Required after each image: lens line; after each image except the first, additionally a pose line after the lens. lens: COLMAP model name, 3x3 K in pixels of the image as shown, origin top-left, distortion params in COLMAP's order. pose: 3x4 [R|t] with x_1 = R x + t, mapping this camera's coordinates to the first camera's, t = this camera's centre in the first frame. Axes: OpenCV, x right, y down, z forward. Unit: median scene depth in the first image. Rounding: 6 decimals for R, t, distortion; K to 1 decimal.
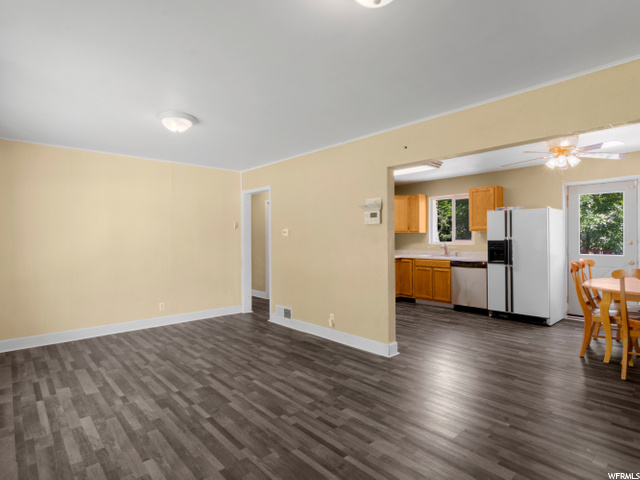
lens RADIAL K [[341.0, 0, 319.7], [0, 341.0, 242.9], [0, 0, 1]] dist [0.002402, -0.001604]
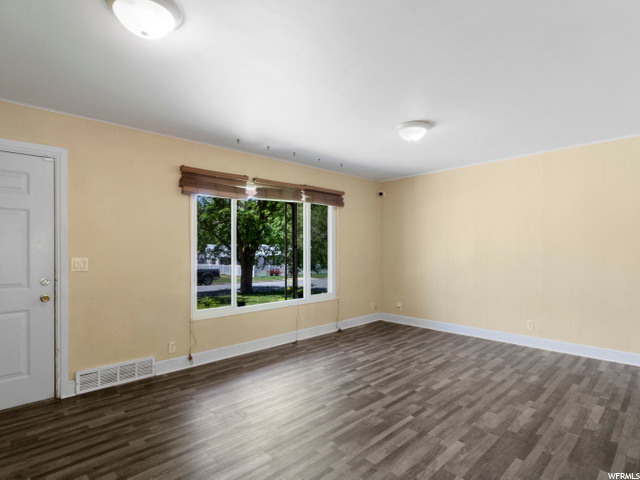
lens RADIAL K [[341.0, 0, 325.2], [0, 341.0, 241.9], [0, 0, 1]] dist [0.002402, -0.001604]
pose [[0.041805, -0.011586, -0.999059, 0.571586], [-0.006663, 0.999907, -0.011875, -0.013660], [0.999104, 0.007153, 0.041724, 0.662279]]
